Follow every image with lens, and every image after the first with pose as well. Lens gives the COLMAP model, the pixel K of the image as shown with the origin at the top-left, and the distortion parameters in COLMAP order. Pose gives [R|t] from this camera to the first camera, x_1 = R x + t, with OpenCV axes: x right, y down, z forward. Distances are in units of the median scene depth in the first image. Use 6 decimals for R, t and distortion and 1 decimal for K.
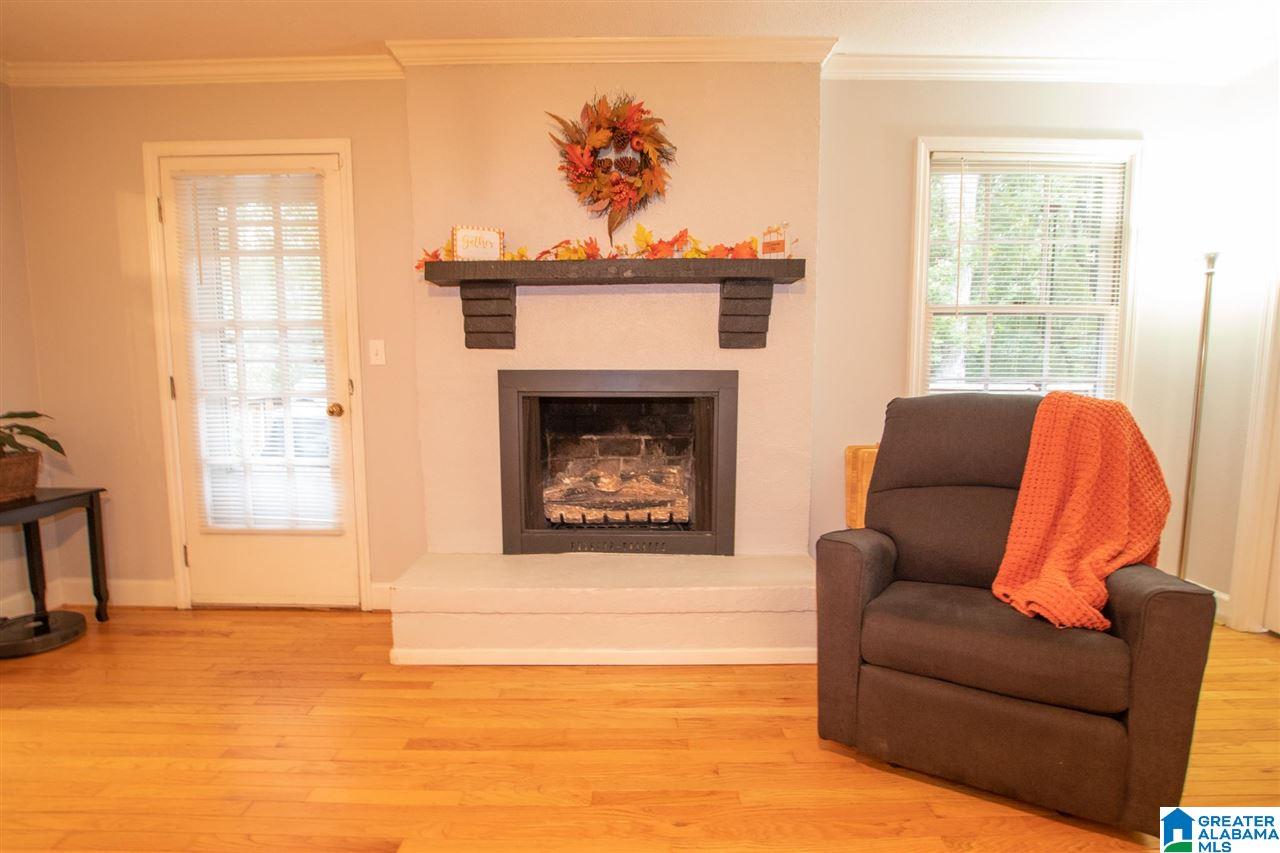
lens RADIAL K [[604.2, 0, 629.7], [0, 604.2, 435.9], [0, 0, 1]] dist [-0.031014, 0.006569]
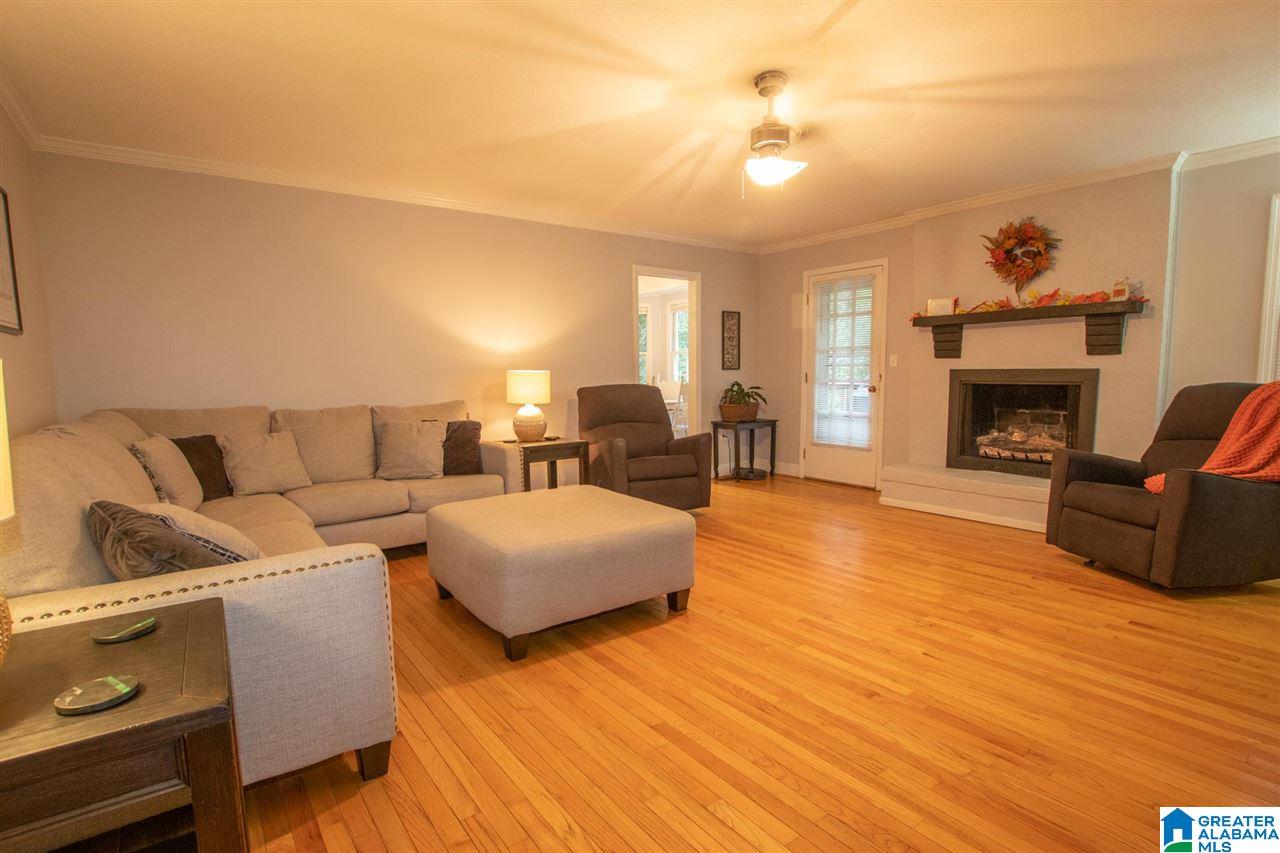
lens RADIAL K [[604.2, 0, 633.6], [0, 604.2, 432.8], [0, 0, 1]] dist [-0.031014, 0.006569]
pose [[0.602442, 0.075328, -0.794600, 0.683546], [-0.076115, 0.996421, 0.036752, 0.095182], [0.794525, 0.038340, 0.606020, -0.918006]]
